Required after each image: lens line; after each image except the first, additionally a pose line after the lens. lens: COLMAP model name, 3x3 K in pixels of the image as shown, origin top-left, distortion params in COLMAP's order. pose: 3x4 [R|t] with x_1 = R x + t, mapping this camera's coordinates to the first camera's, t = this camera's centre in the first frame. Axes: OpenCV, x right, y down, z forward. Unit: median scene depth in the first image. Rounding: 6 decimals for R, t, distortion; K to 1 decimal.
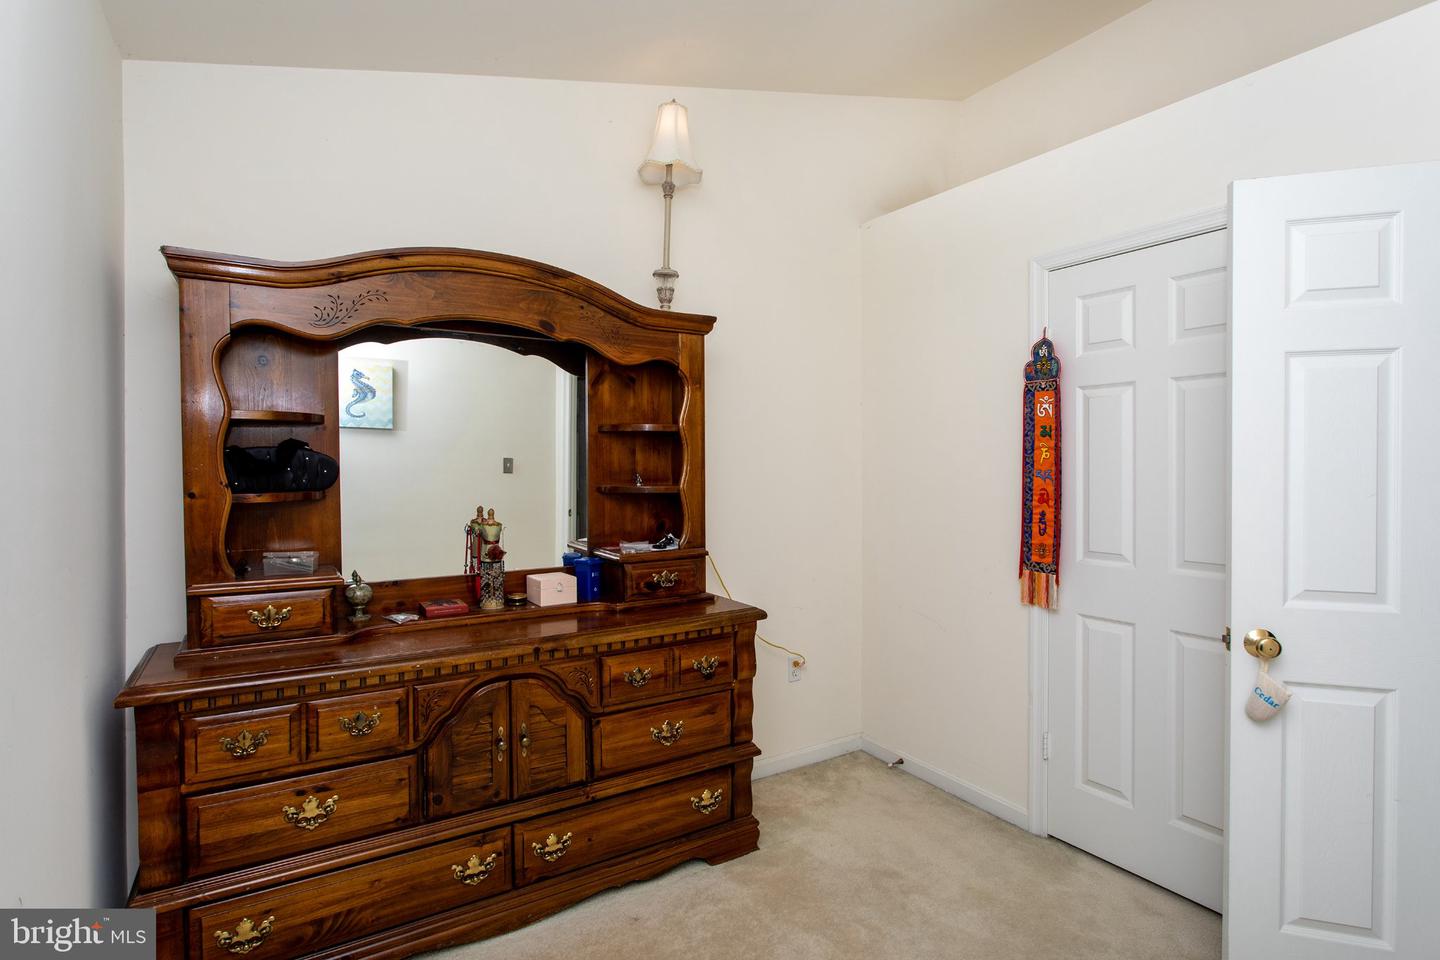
lens RADIAL K [[710.7, 0, 750.7], [0, 710.7, 472.8], [0, 0, 1]] dist [-0.001942, 0.004522]
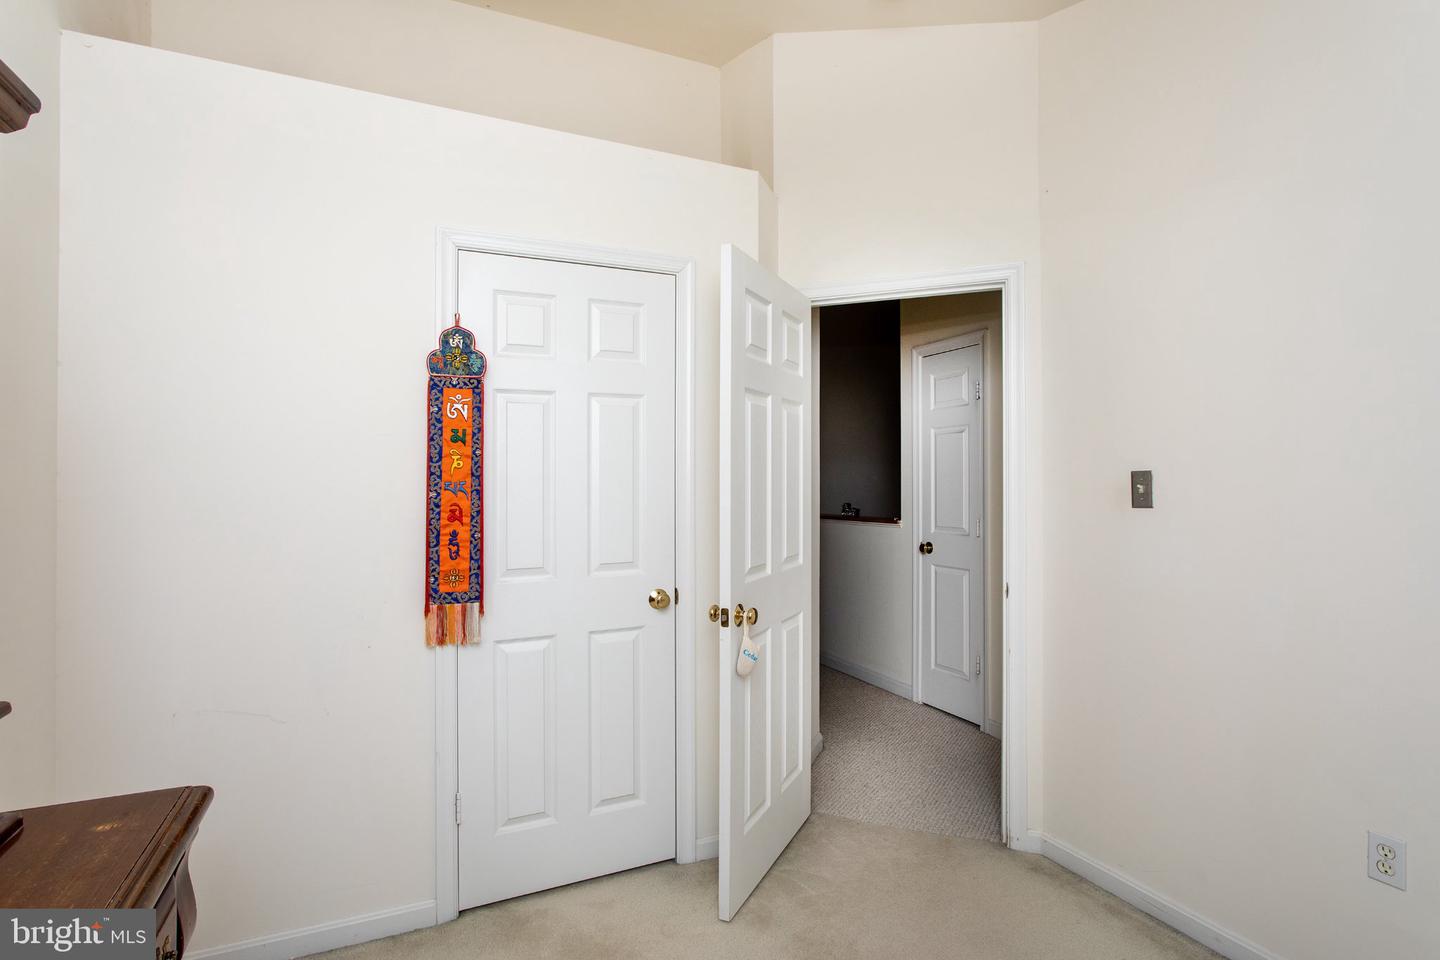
lens RADIAL K [[710.7, 0, 719.1], [0, 710.7, 471.2], [0, 0, 1]] dist [-0.001942, 0.004522]
pose [[0.138402, 0.005741, 0.990359, -0.379070], [0.005131, 0.999966, -0.006514, -0.009382], [-0.990363, 0.005983, 0.138368, 0.571494]]
